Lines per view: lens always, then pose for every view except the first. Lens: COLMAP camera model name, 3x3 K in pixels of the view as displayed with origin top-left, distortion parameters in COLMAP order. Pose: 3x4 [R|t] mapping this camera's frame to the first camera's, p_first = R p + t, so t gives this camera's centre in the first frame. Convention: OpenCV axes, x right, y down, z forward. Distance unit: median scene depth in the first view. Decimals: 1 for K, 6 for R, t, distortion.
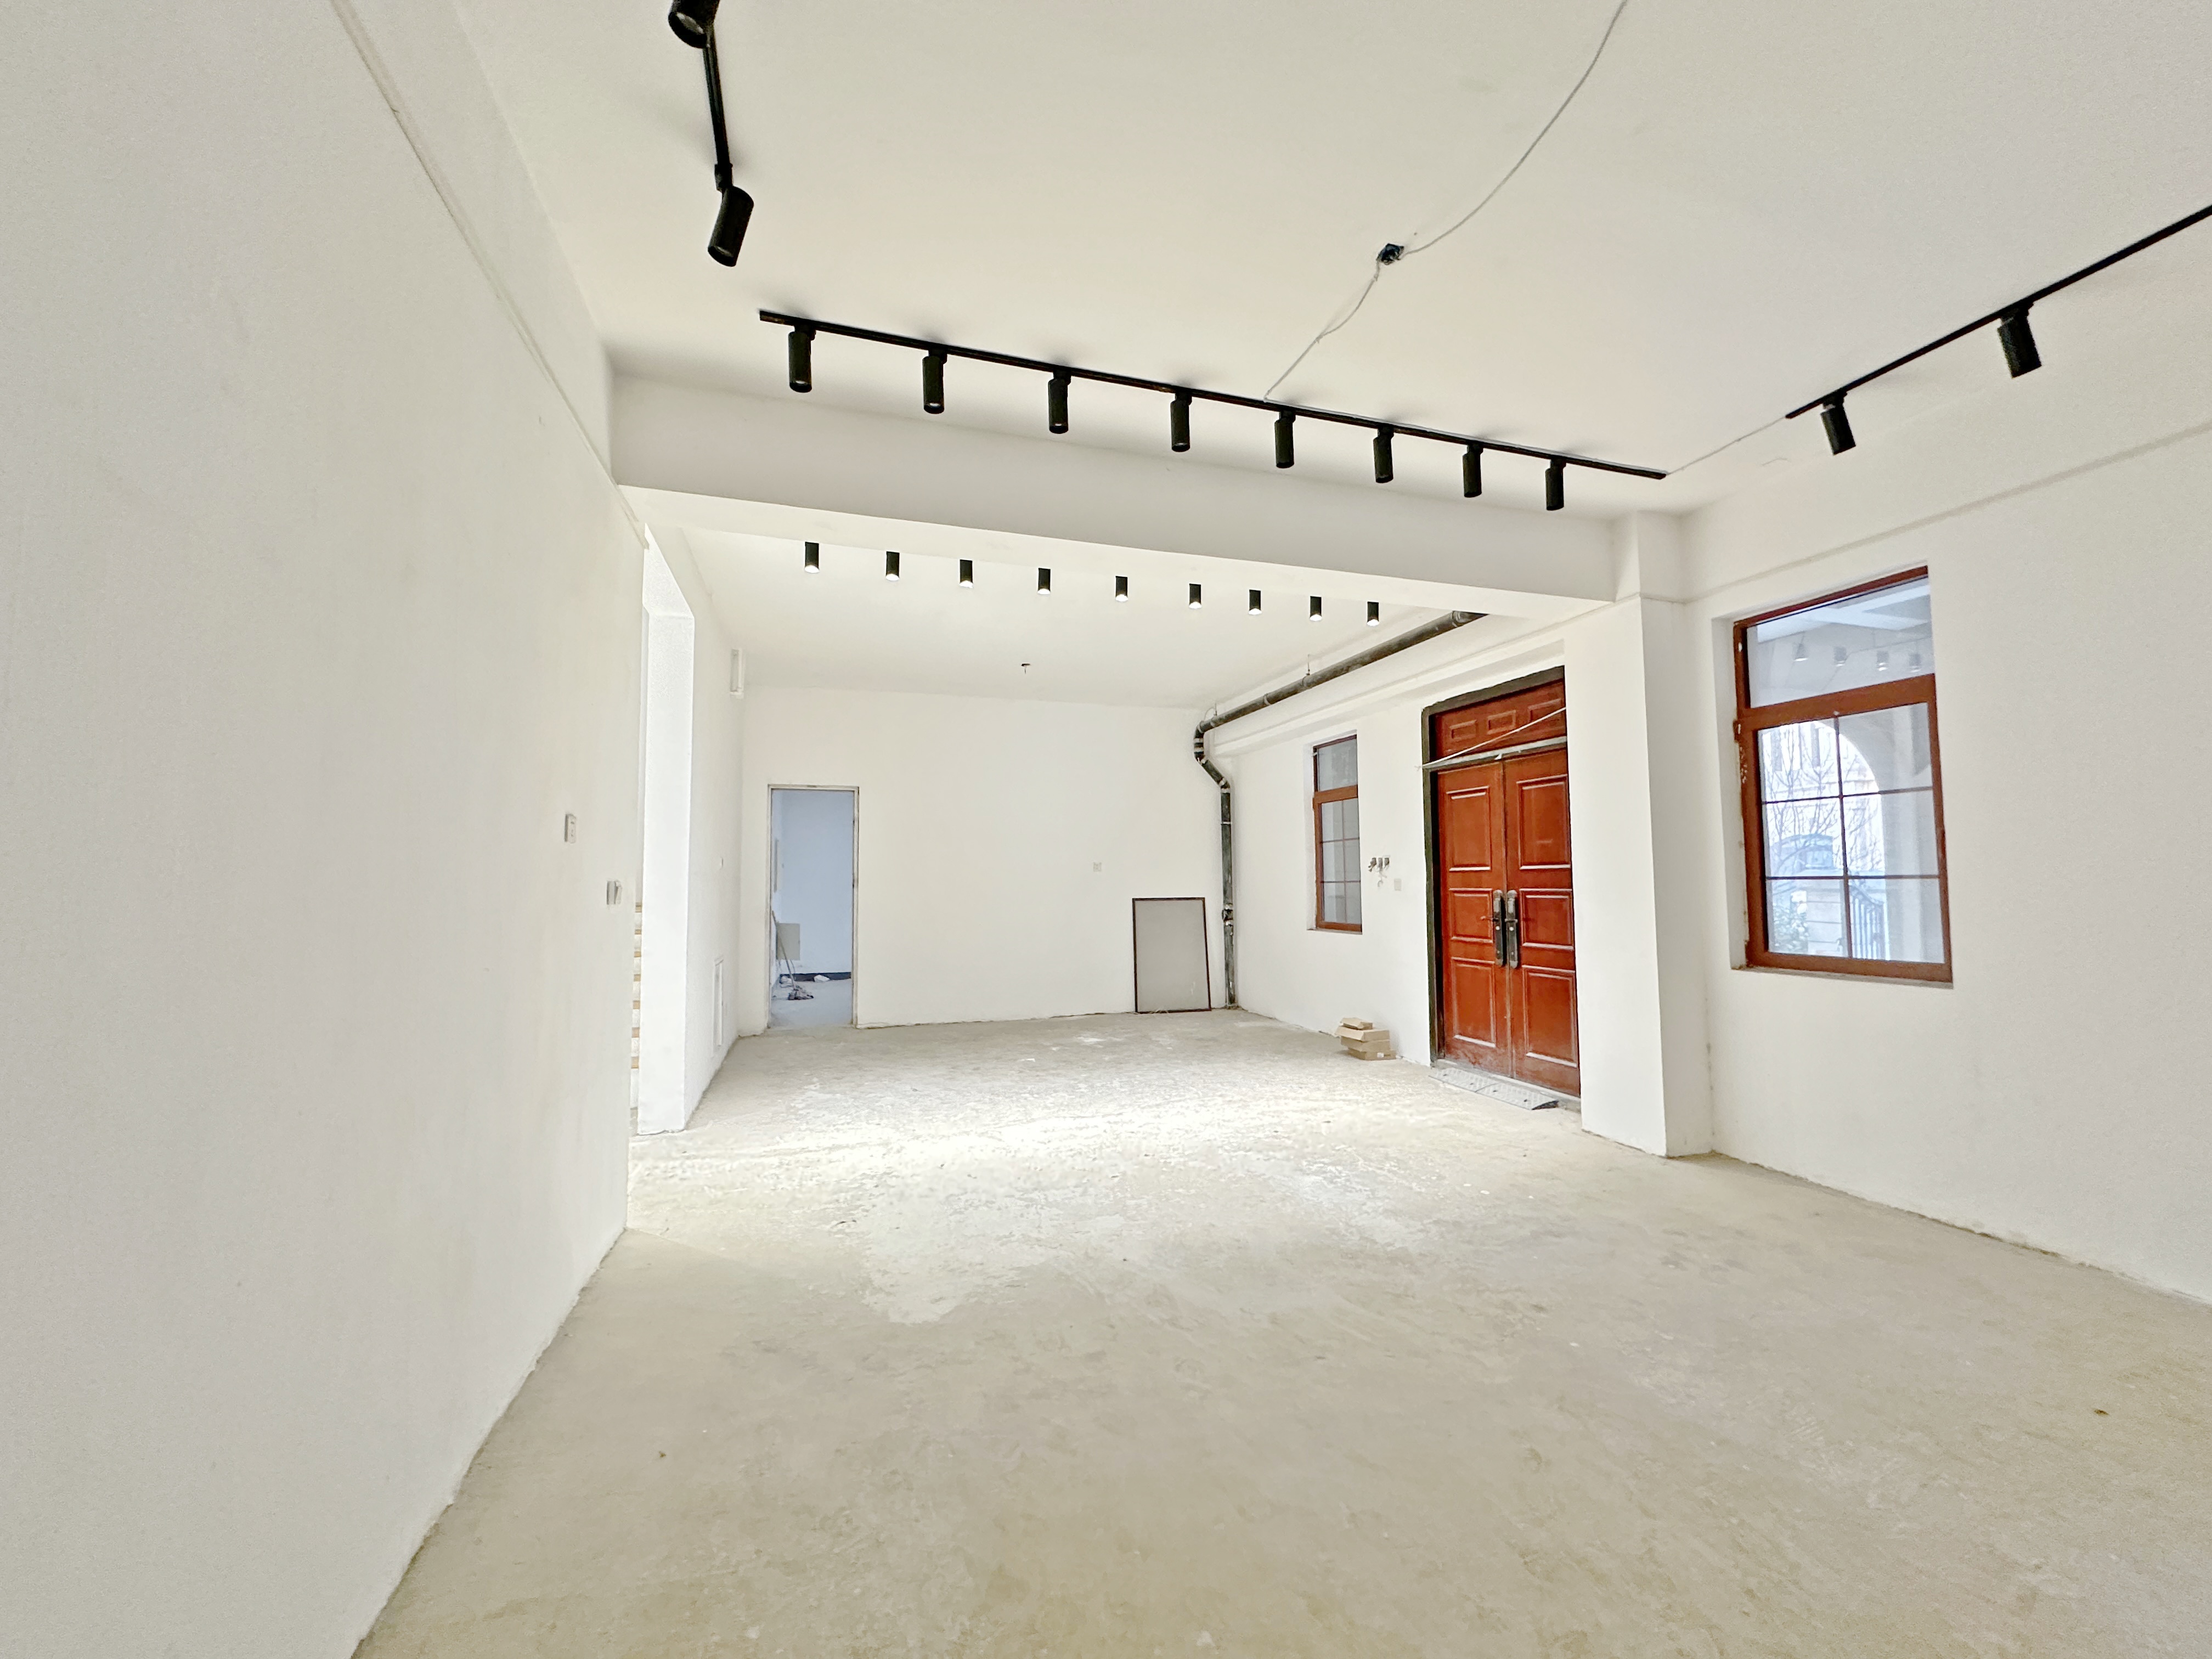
lens RADIAL K [[877.5, 0, 1107.3], [0, 877.5, 834.9], [0, 0, 1]] dist [0.000289, -0.000088]
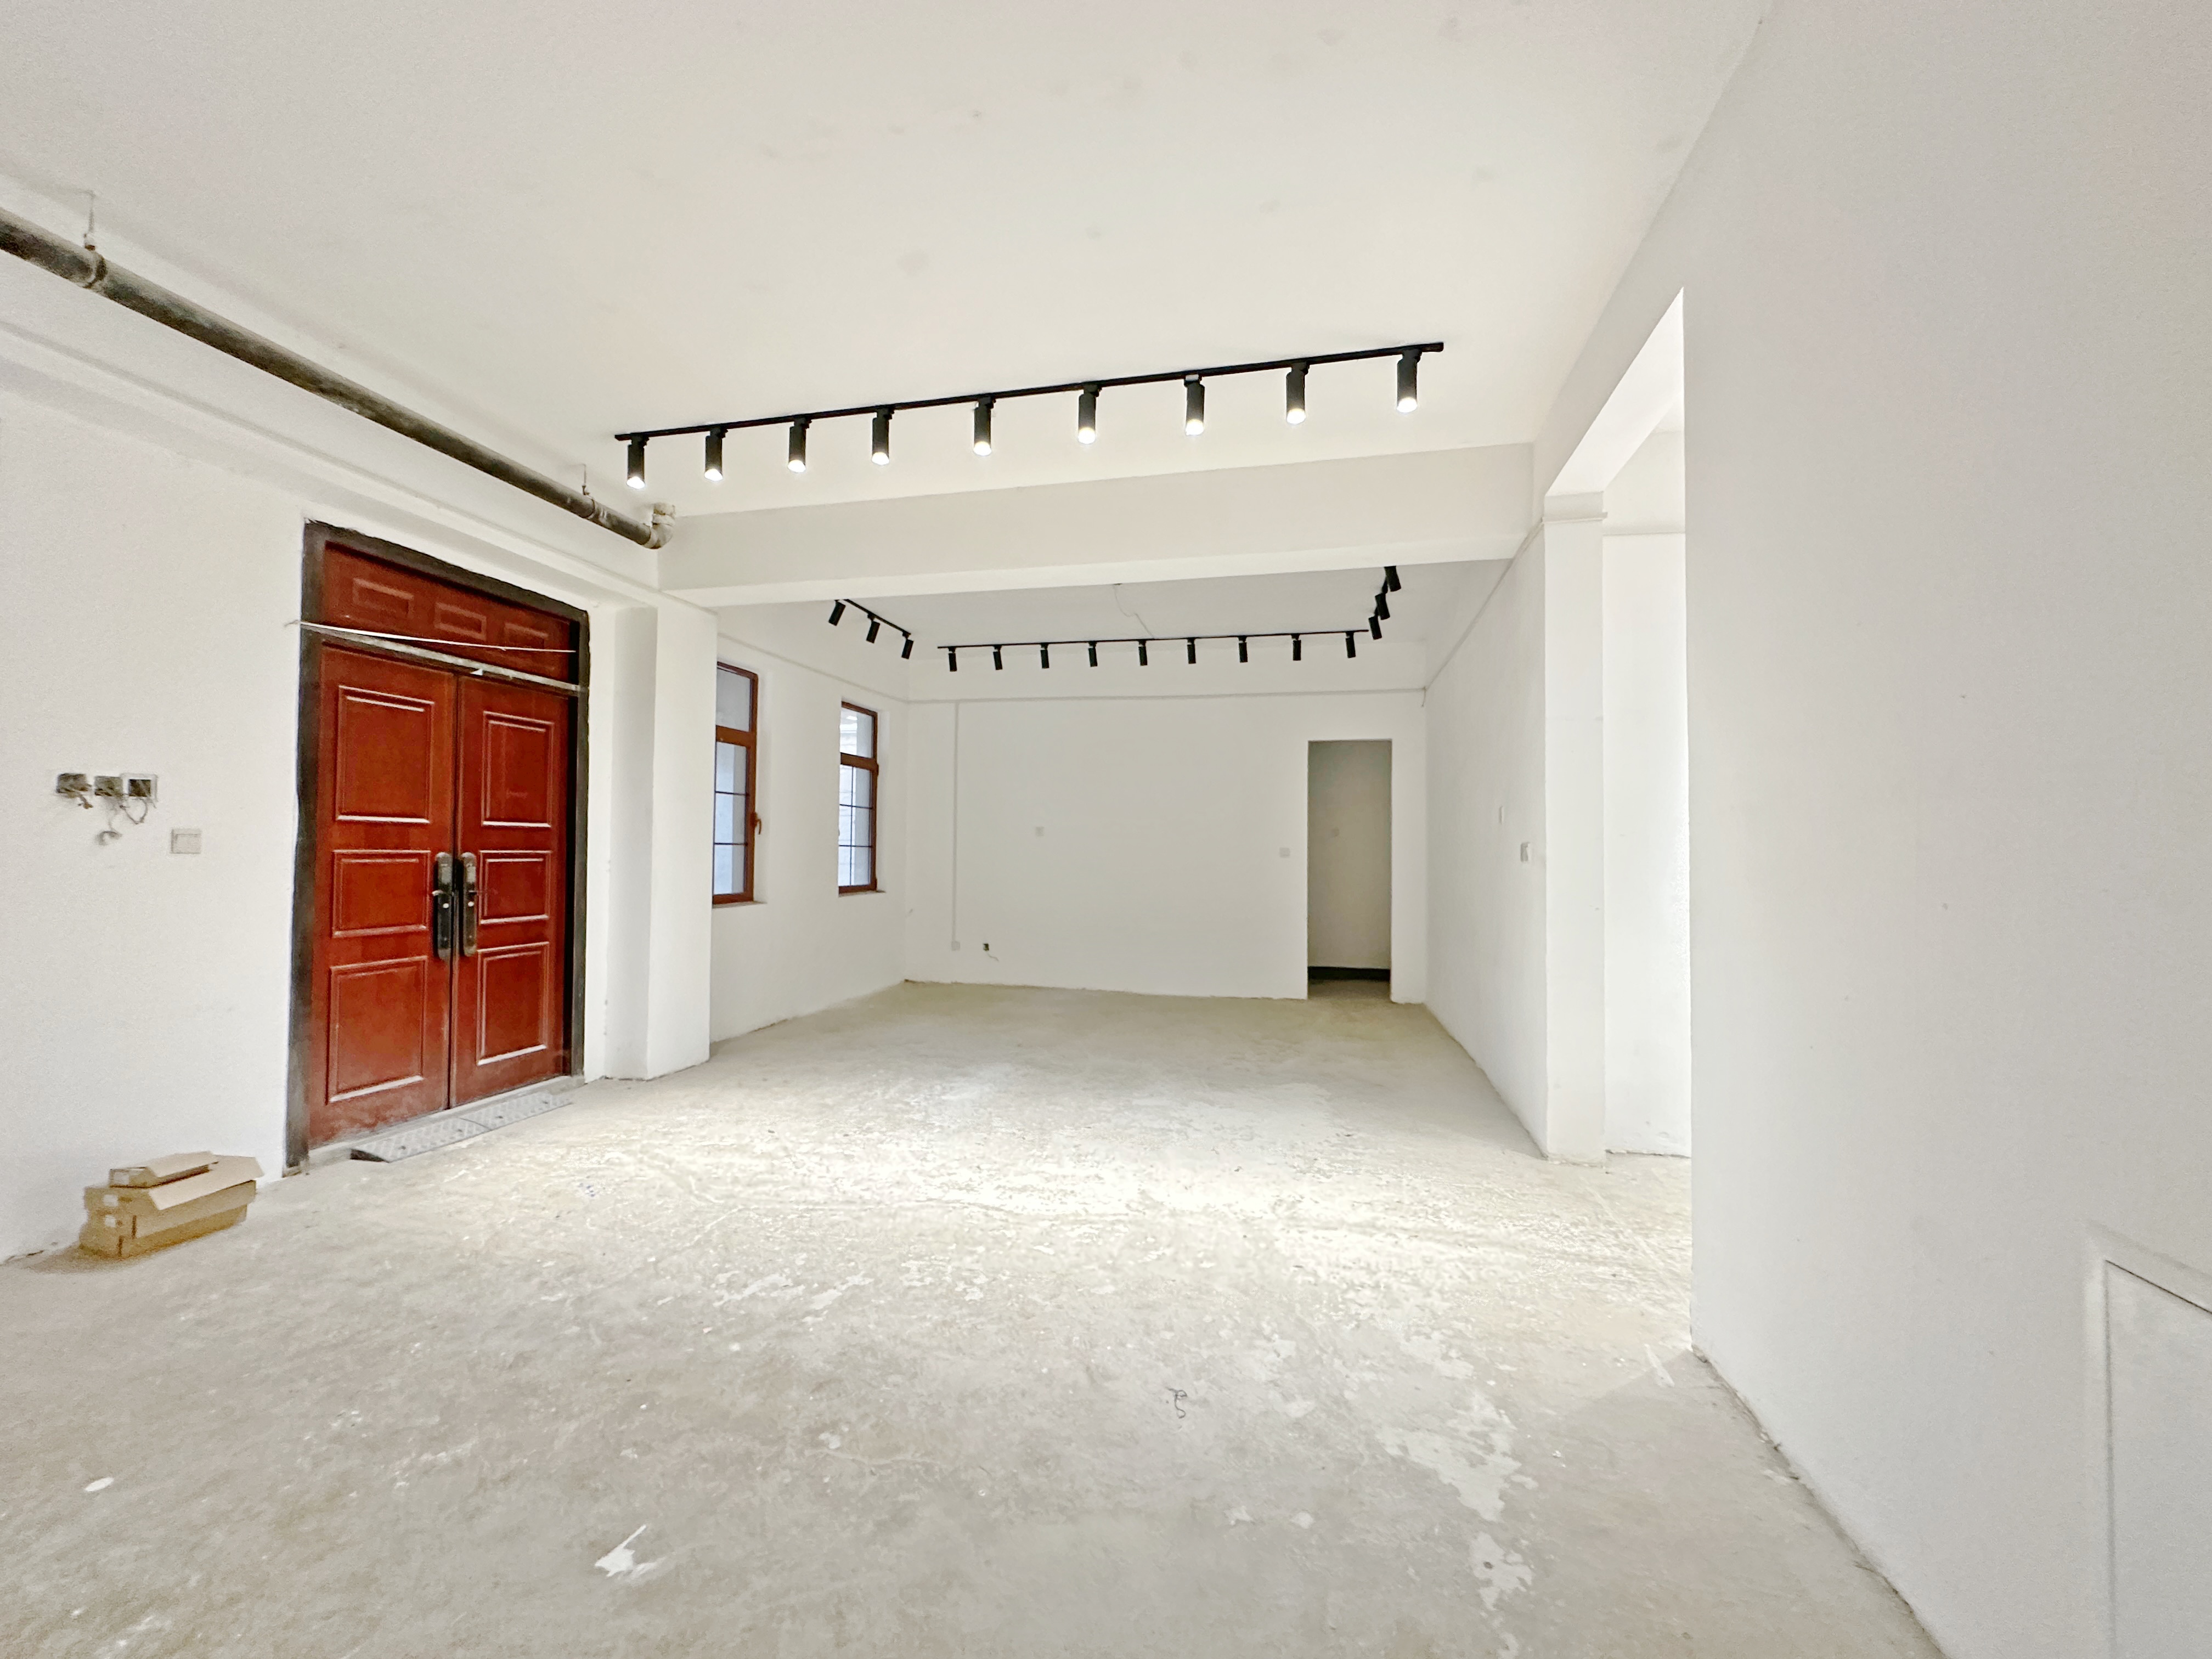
lens RADIAL K [[877.5, 0, 1110.6], [0, 877.5, 833.7], [0, 0, 1]] dist [0.000289, -0.000088]
pose [[-0.864072, 0.011877, 0.503228, -0.473173], [-0.029619, 0.996790, -0.074384, 0.105439], [-0.502496, -0.079178, -0.860946, 1.671895]]
